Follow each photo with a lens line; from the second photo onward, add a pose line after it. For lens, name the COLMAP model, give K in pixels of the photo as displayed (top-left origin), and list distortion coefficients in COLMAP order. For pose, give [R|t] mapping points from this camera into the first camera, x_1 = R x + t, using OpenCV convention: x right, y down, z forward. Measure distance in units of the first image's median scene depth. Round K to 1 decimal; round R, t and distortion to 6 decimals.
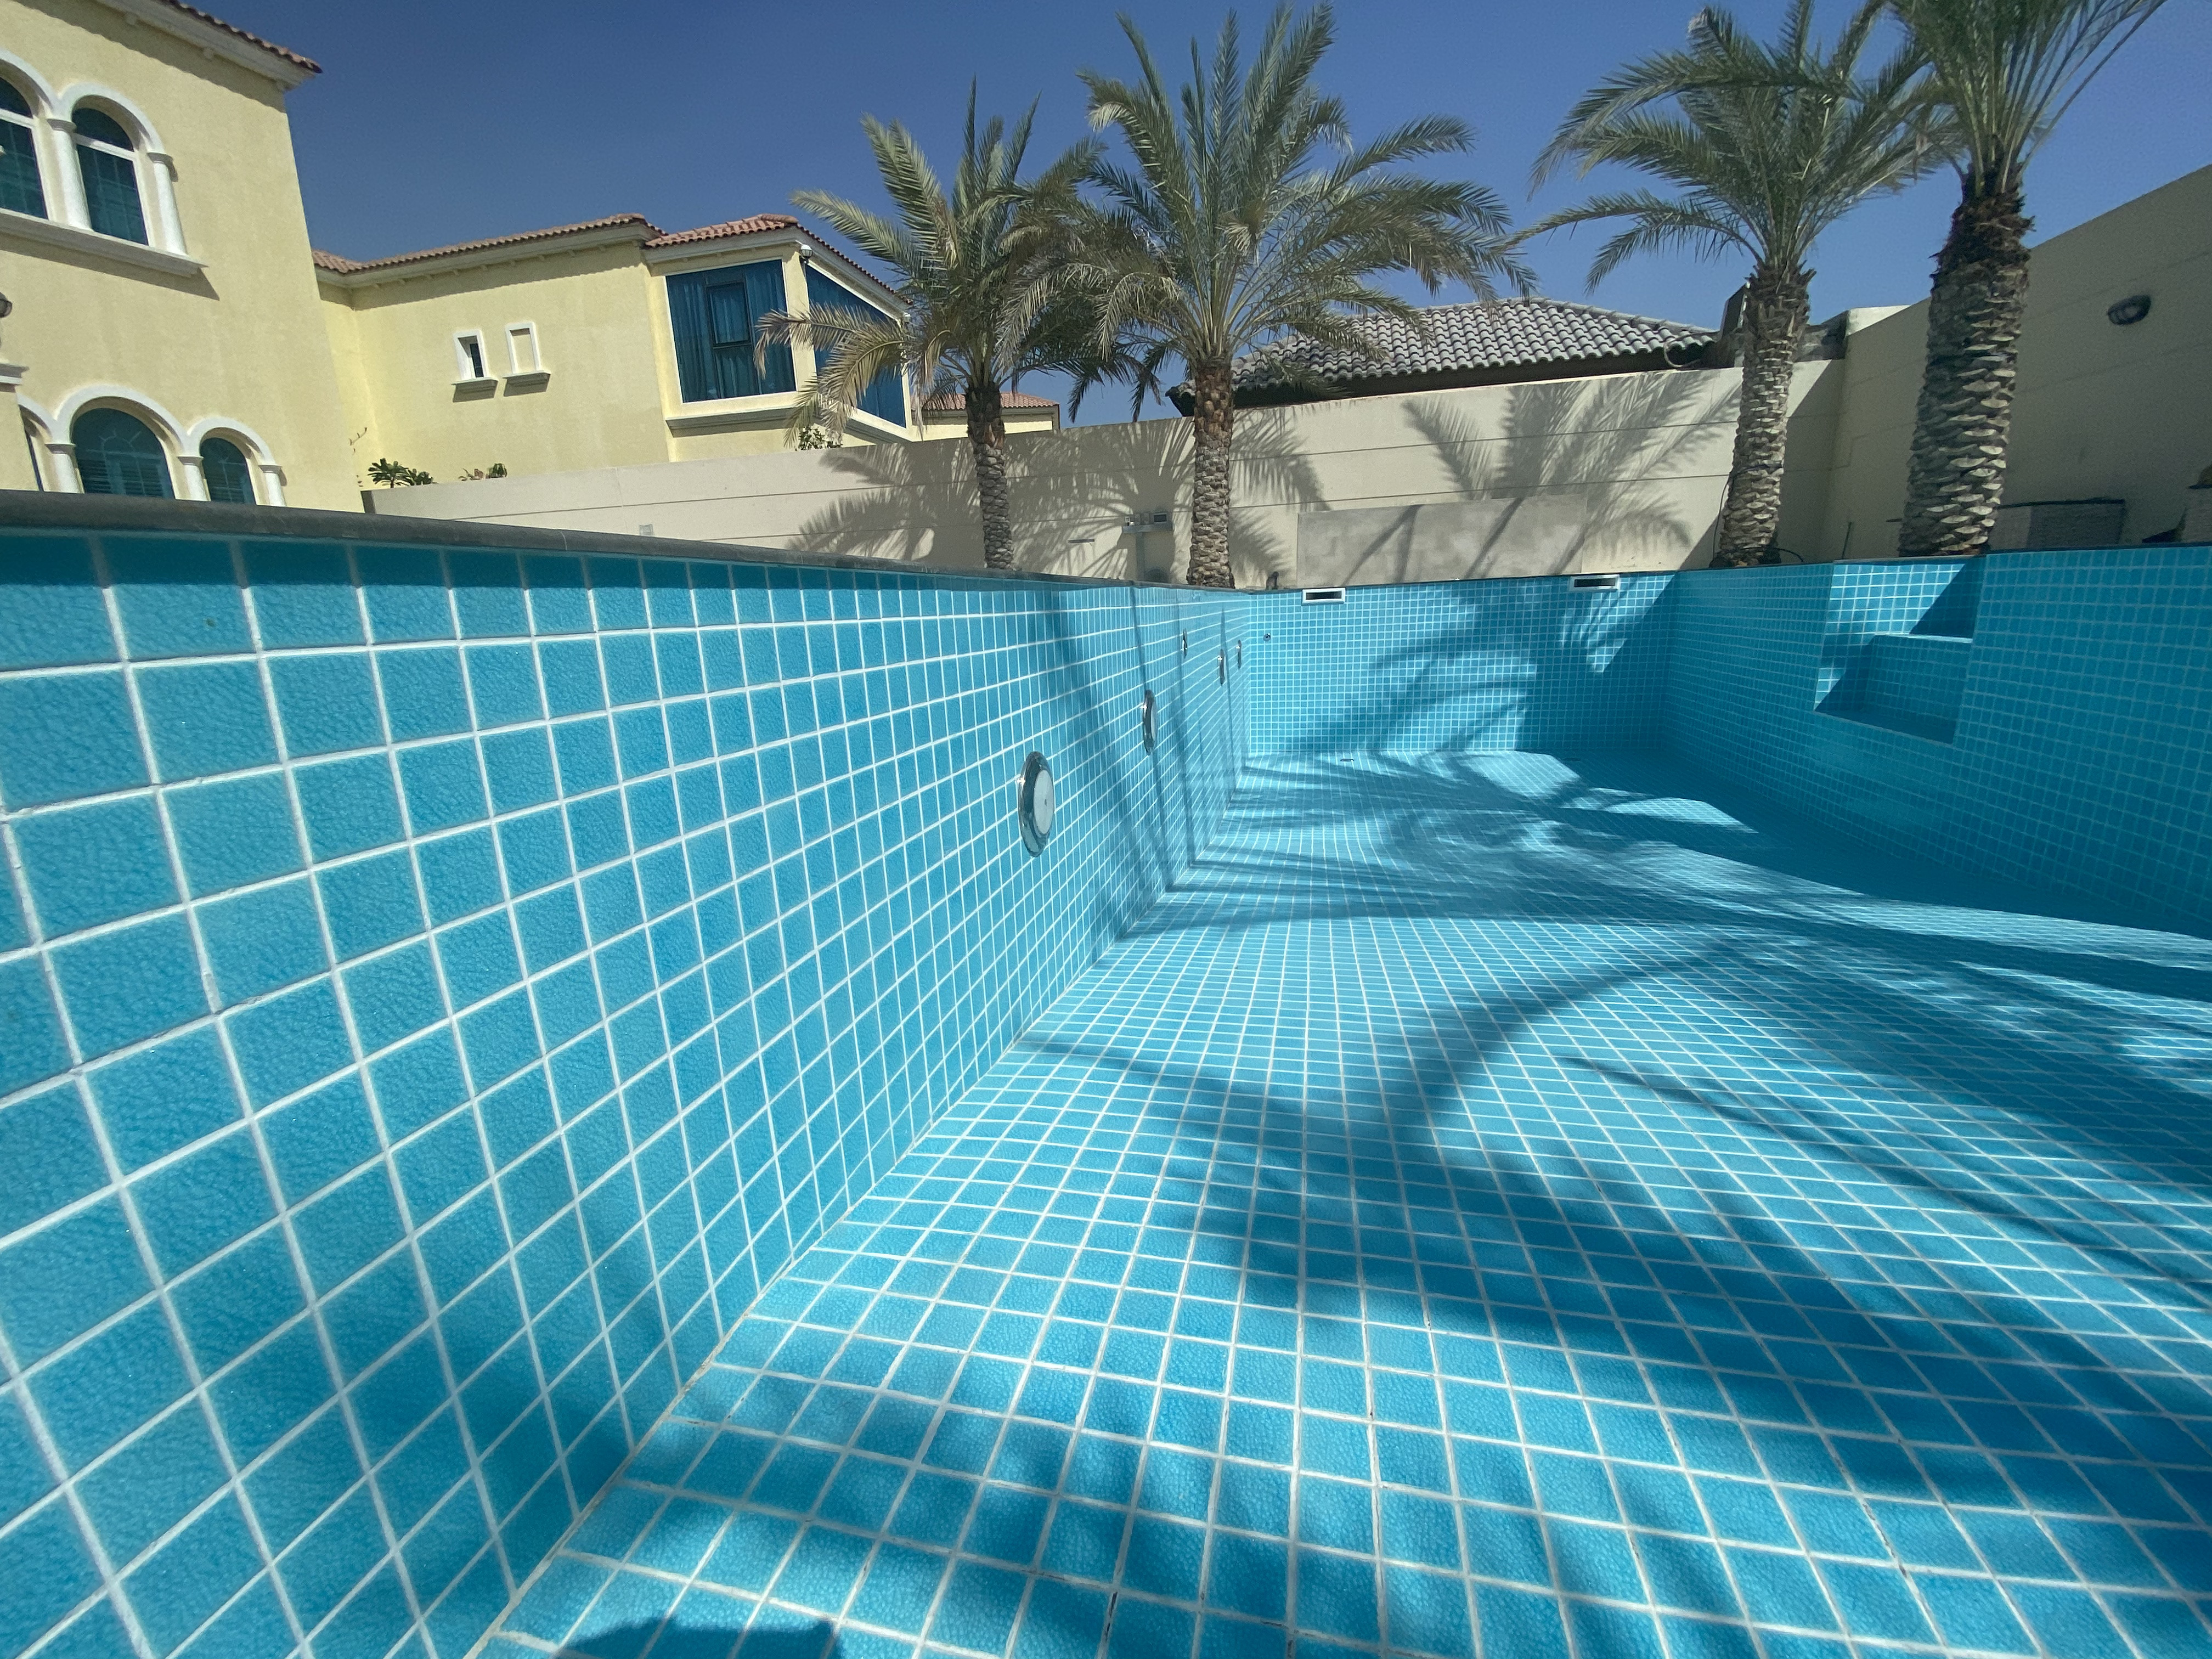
lens RADIAL K [[895.4, 0, 1107.7], [0, 895.4, 834.0], [0, 0, 1]] dist [0.014179, -0.016227]
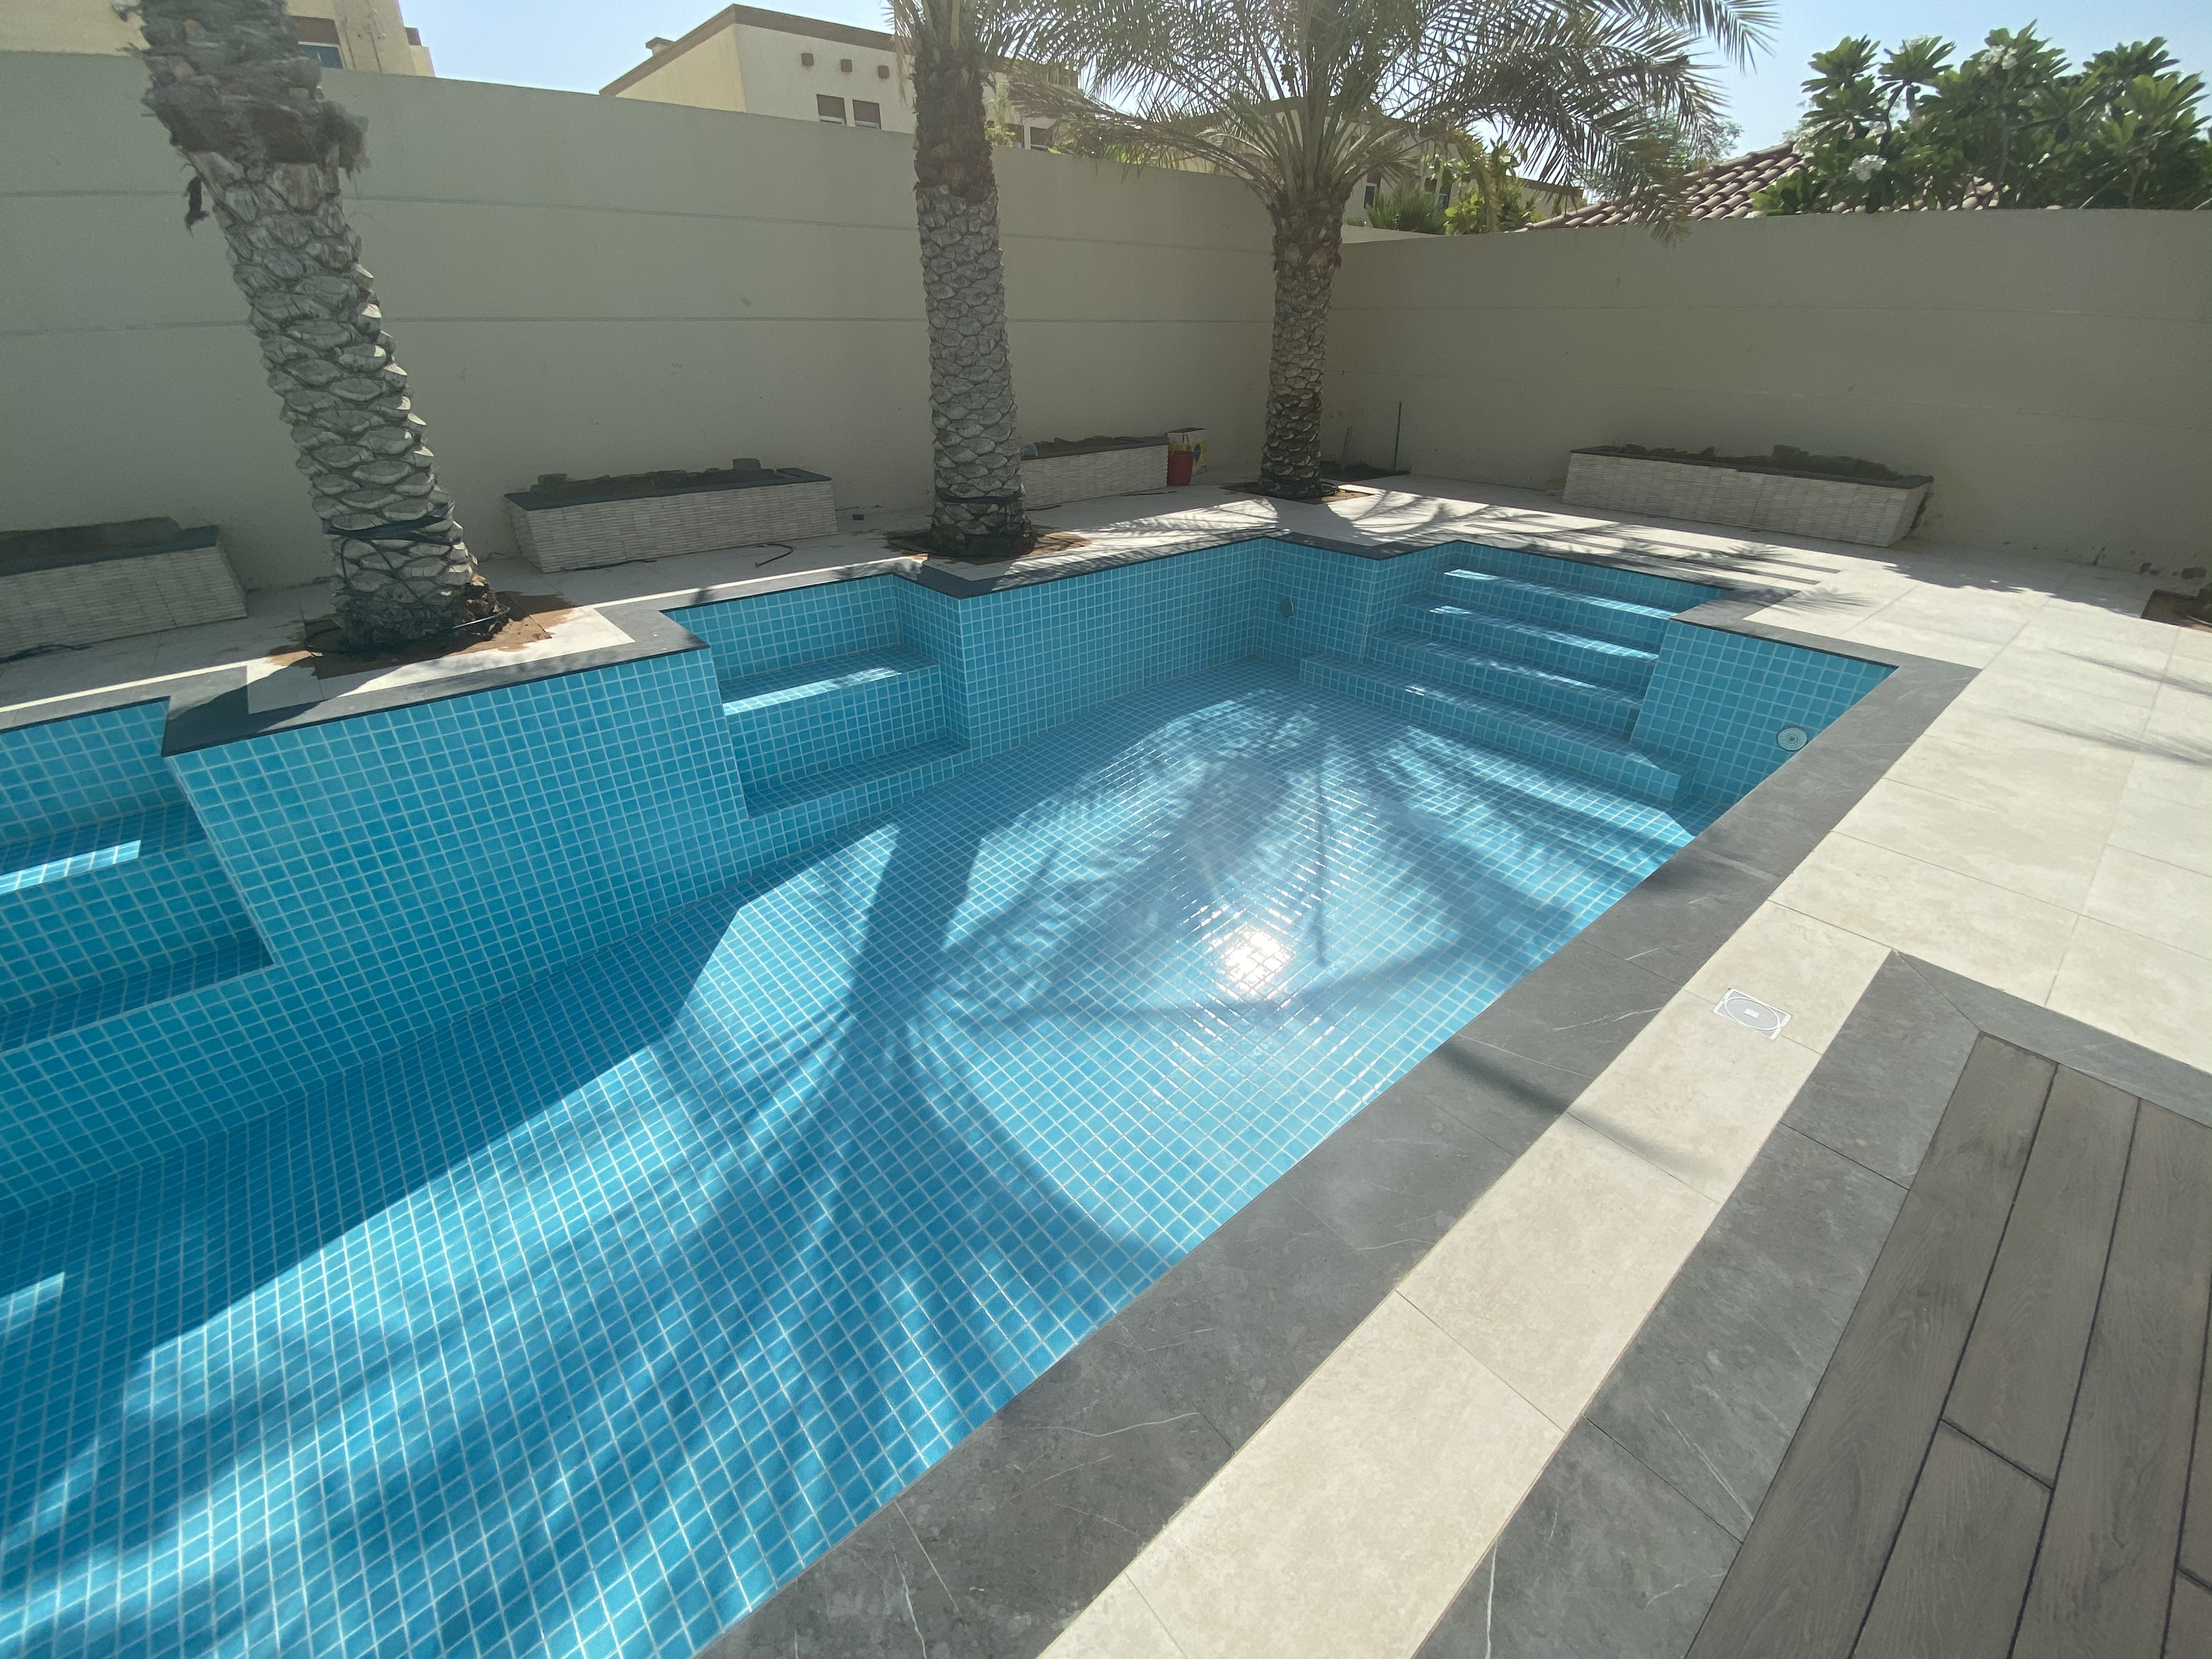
lens RADIAL K [[895.4, 0, 1089.2], [0, 895.4, 826.3], [0, 0, 1]] dist [0.014179, -0.016227]
pose [[-0.799586, -0.260539, 0.541094, -0.014807], [0.176945, 0.758793, 0.626837, -0.247786], [-0.573893, 0.596953, -0.560619, 0.416893]]
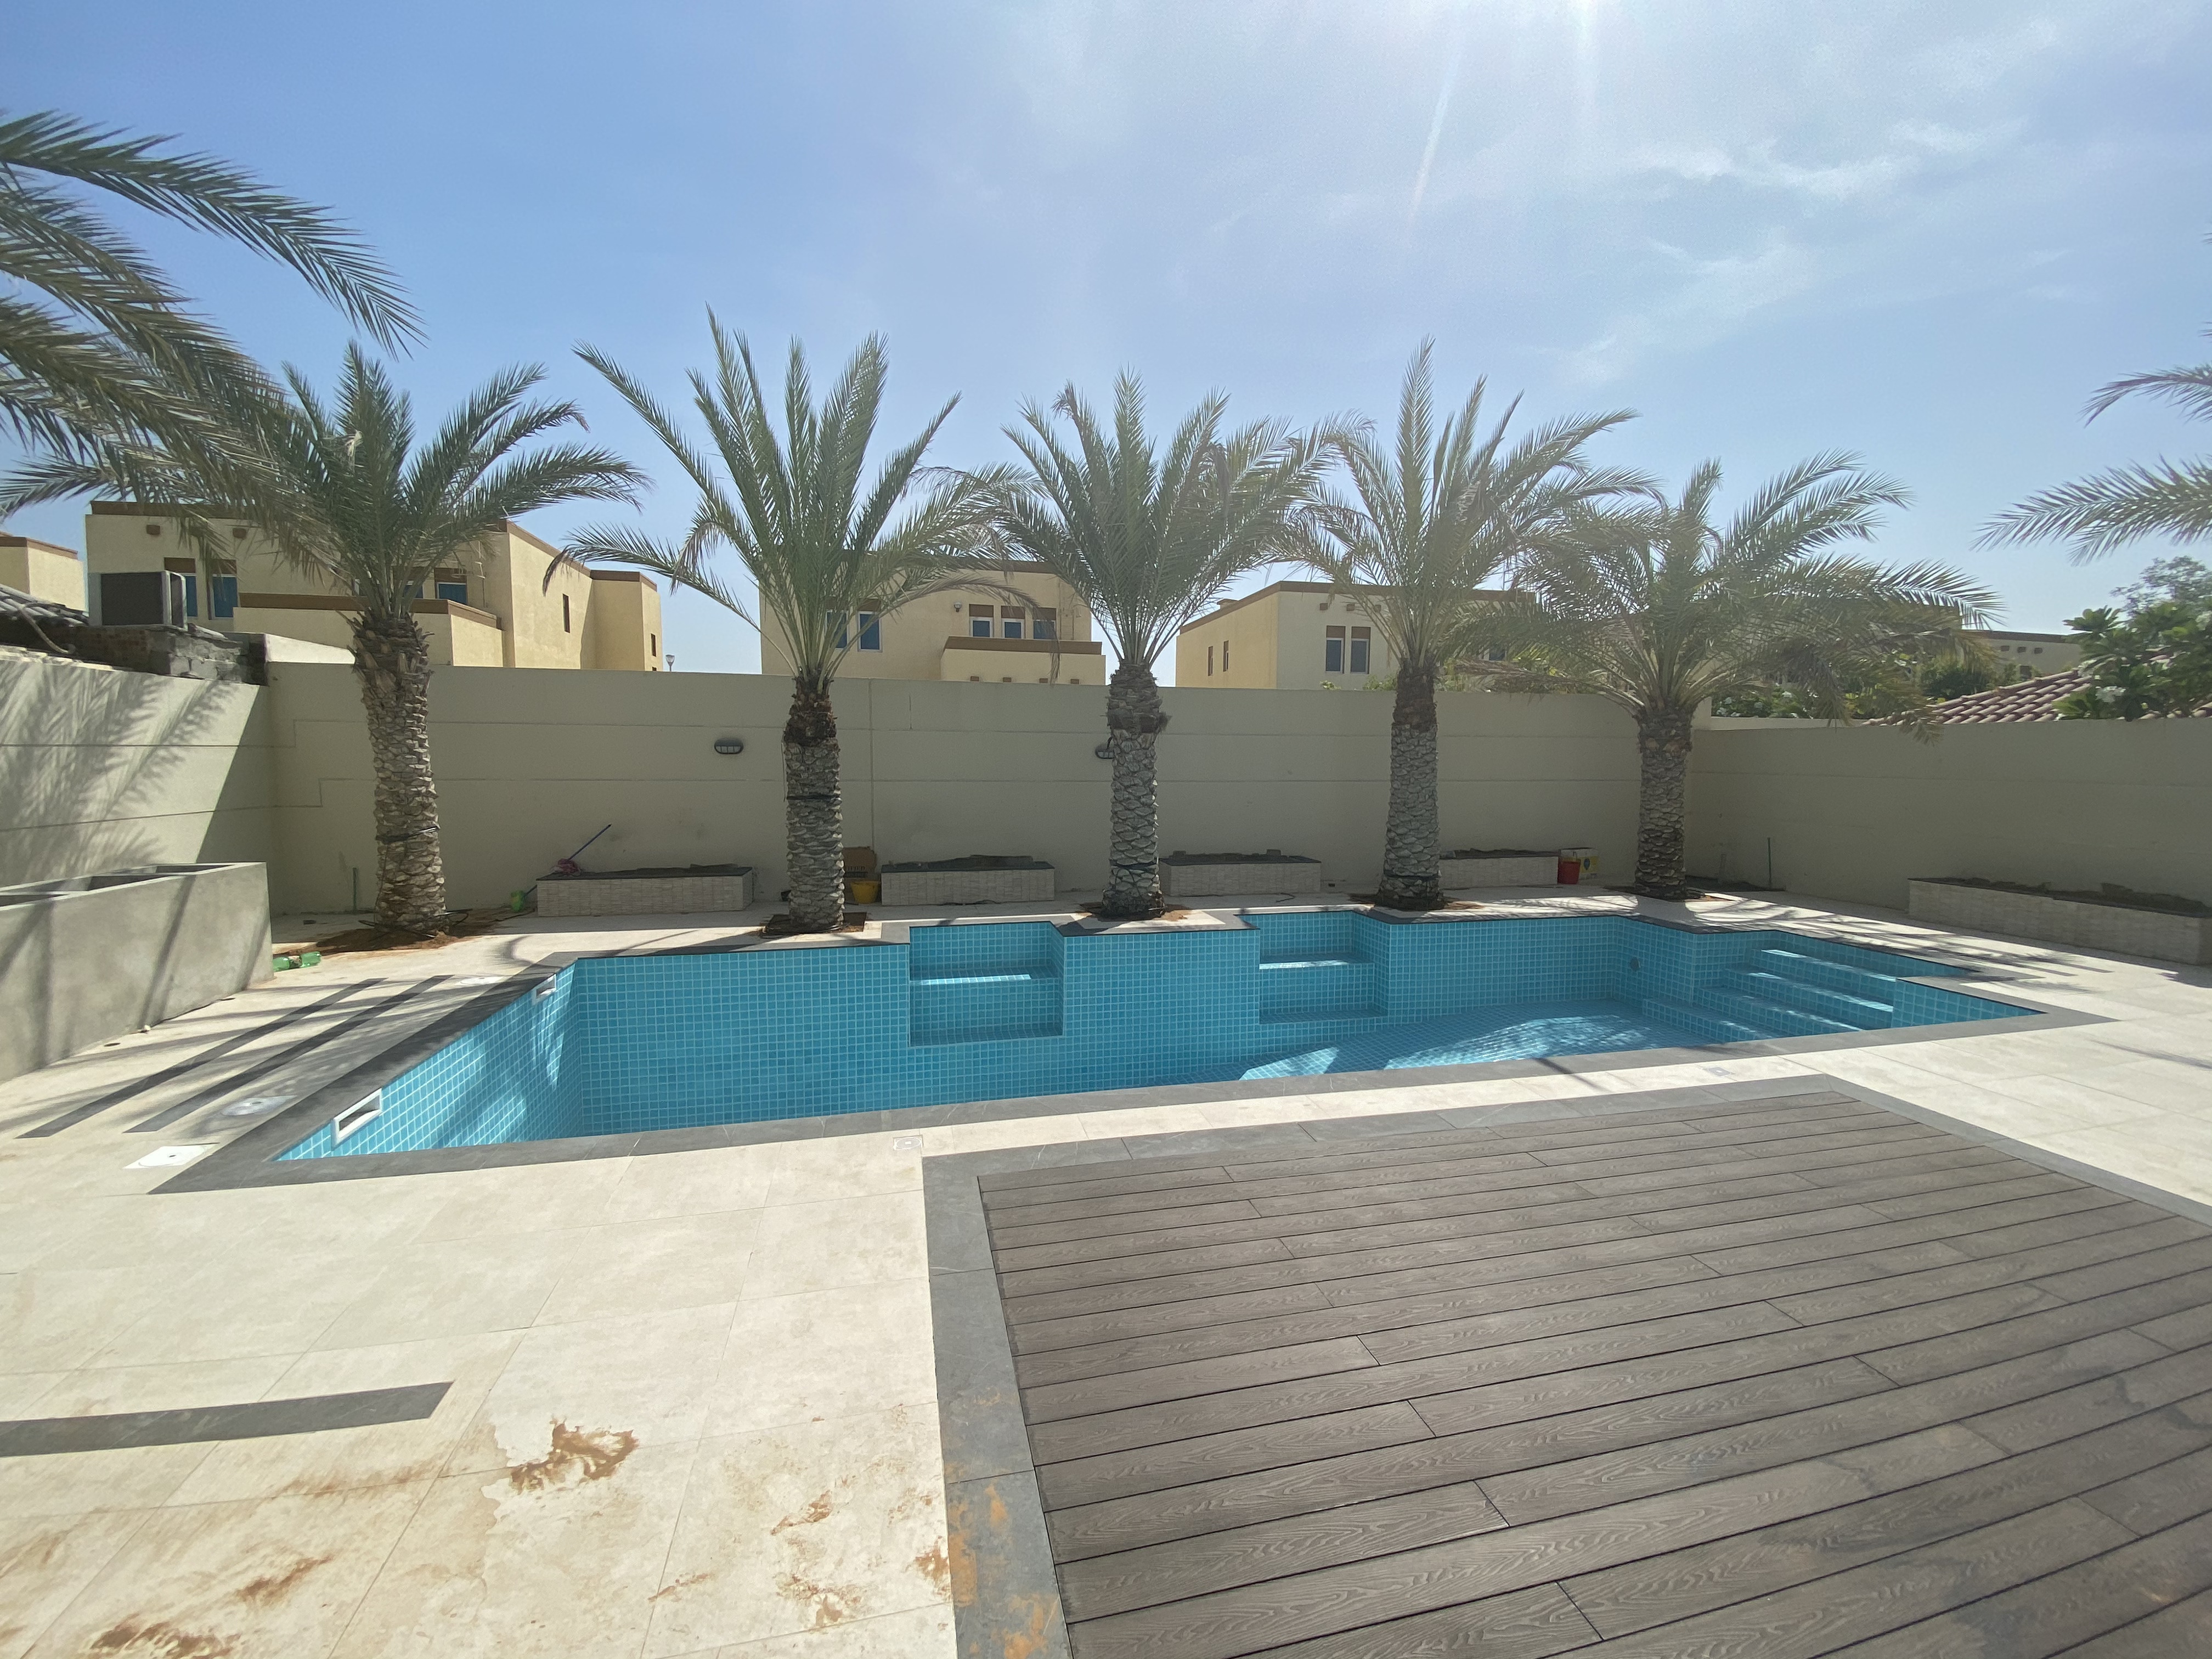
lens RADIAL K [[895.4, 0, 1107.1], [0, 895.4, 835.2], [0, 0, 1]] dist [0.014179, -0.016227]
pose [[-0.451199, -0.045903, 0.891242, -0.307251], [0.230926, 0.958657, 0.166284, -0.339187], [-0.862028, 0.280838, -0.421945, 0.690339]]
